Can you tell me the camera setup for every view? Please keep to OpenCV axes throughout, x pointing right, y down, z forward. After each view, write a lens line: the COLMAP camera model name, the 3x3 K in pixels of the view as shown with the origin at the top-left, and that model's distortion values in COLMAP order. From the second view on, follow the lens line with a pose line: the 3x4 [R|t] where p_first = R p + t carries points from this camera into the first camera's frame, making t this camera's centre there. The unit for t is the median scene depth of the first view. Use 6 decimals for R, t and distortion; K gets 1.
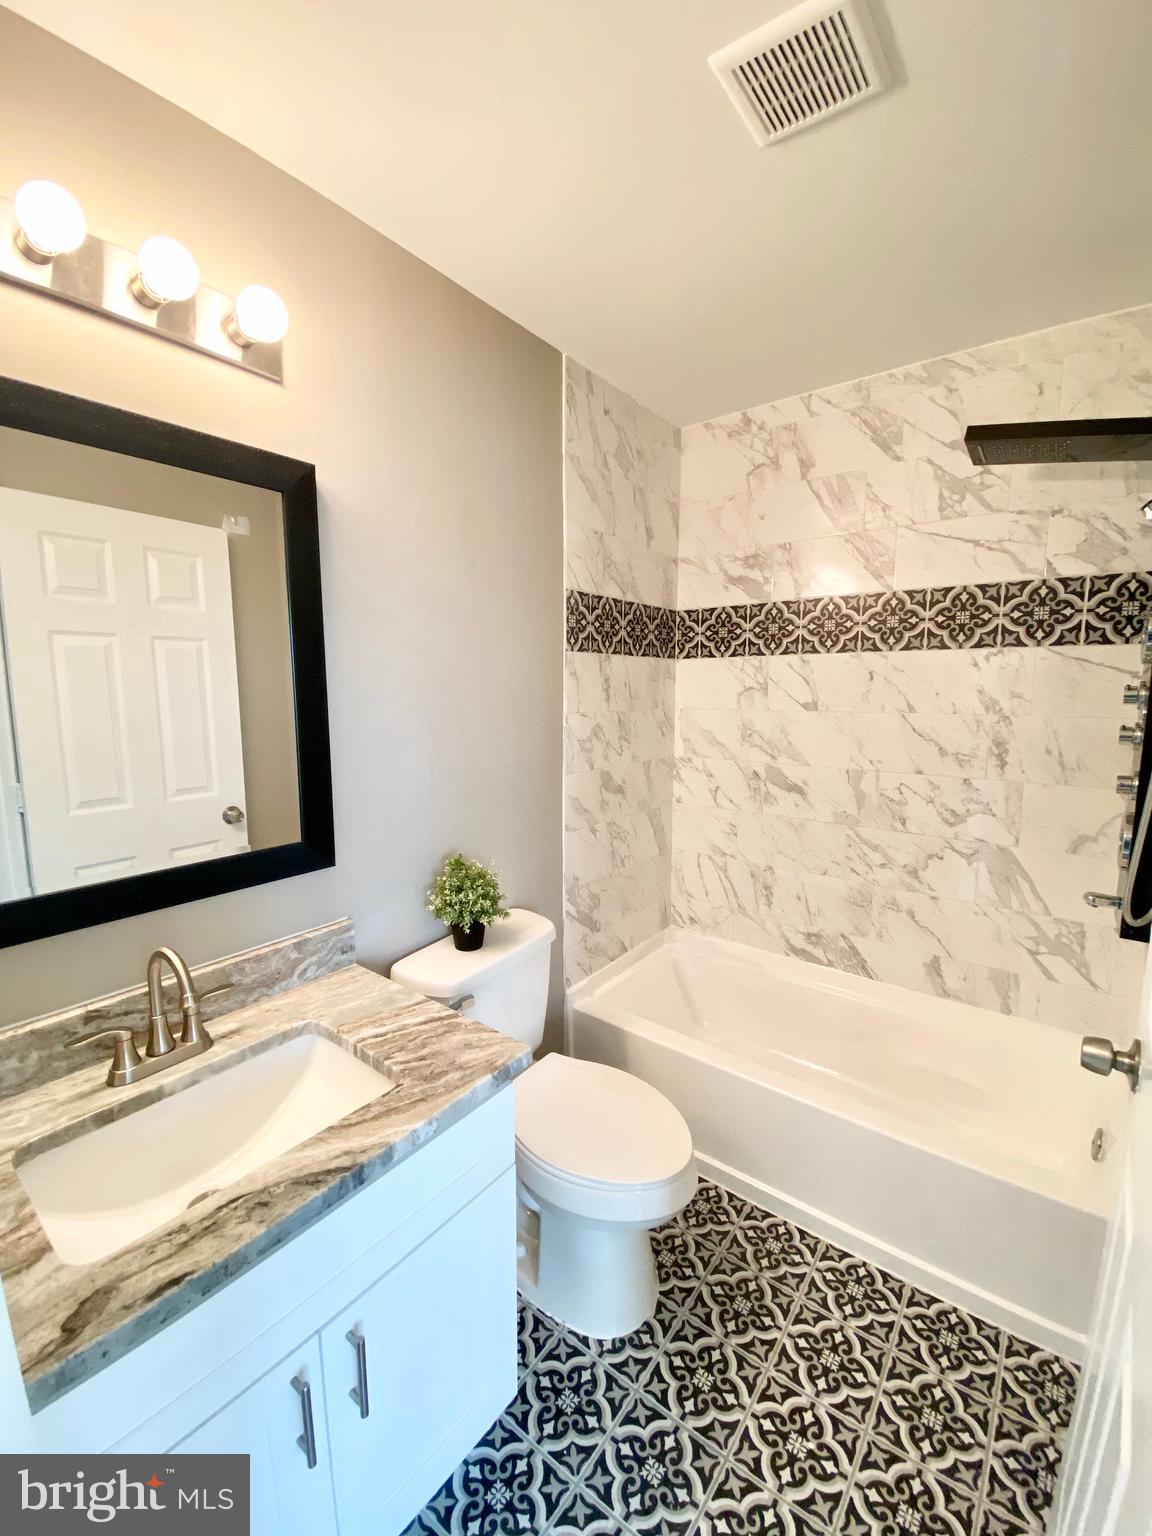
lens RADIAL K [[625.0, 0, 581.8], [0, 625.0, 760.9], [0, 0, 1]] dist [0.015048, -0.015770]
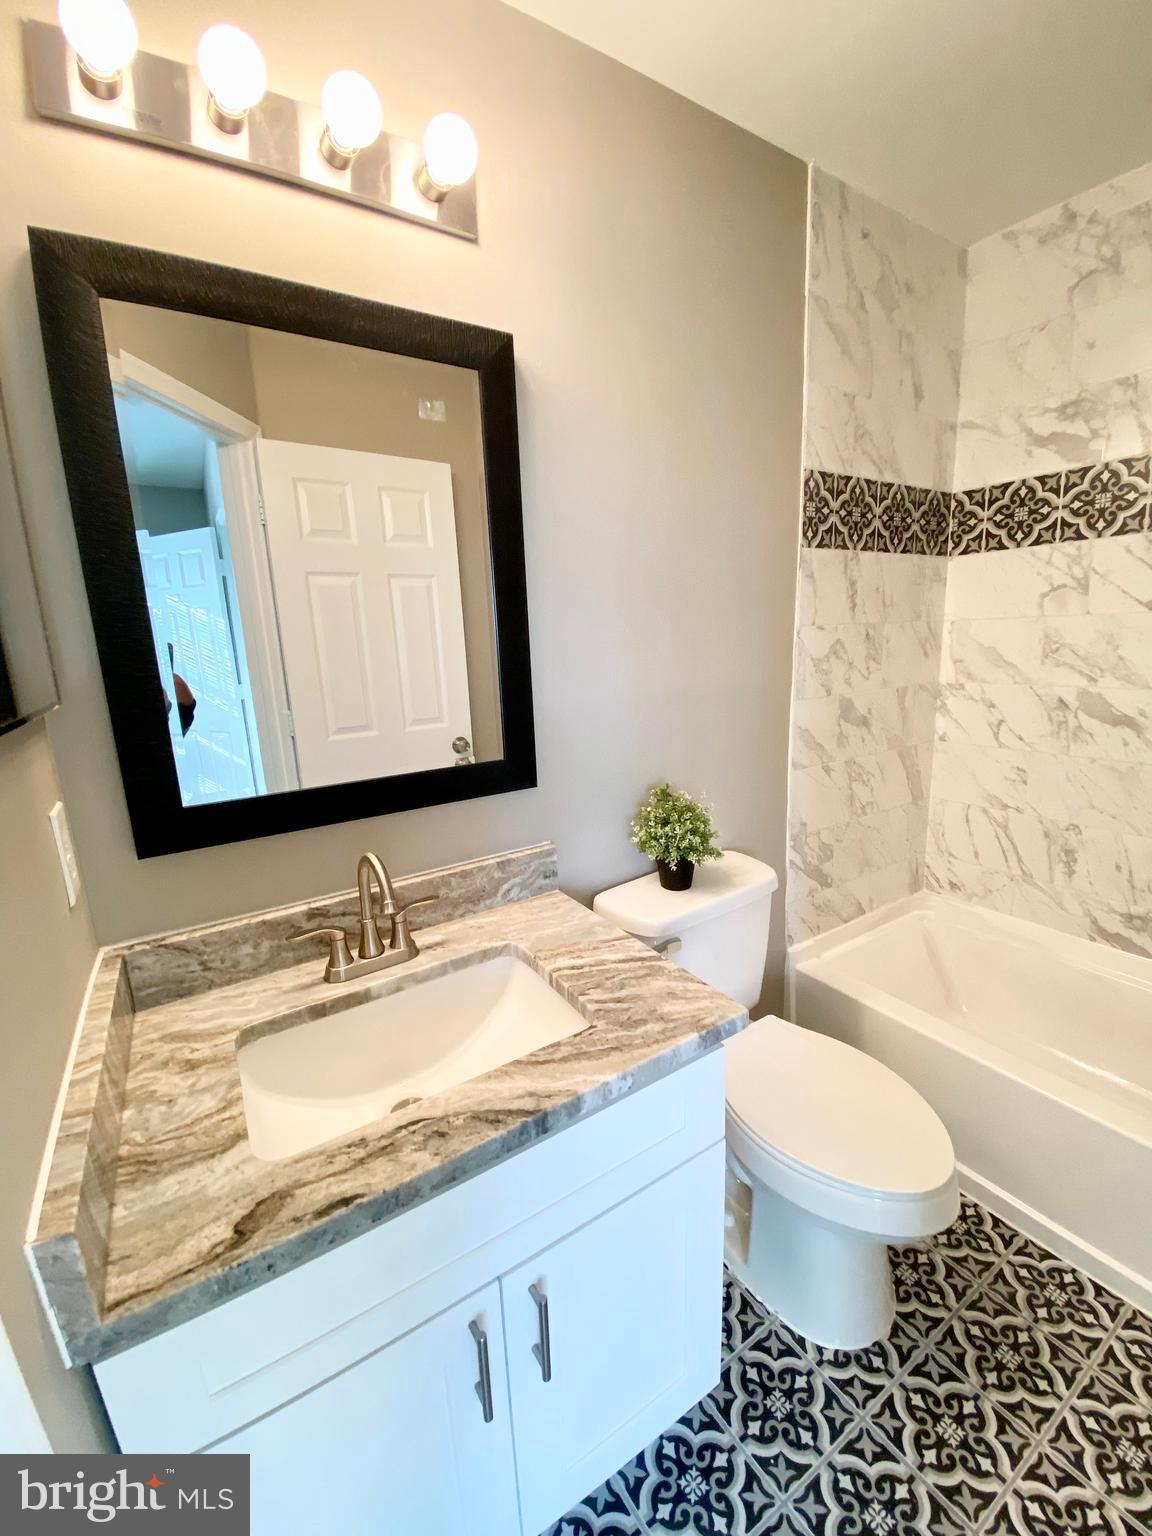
lens RADIAL K [[625.0, 0, 583.0], [0, 625.0, 766.4], [0, 0, 1]] dist [0.015048, -0.015770]
pose [[0.941848, 0.031908, -0.334519, -0.014192], [-0.002686, 0.996165, 0.087458, 0.050842], [0.336027, -0.081474, 0.938322, 0.136639]]
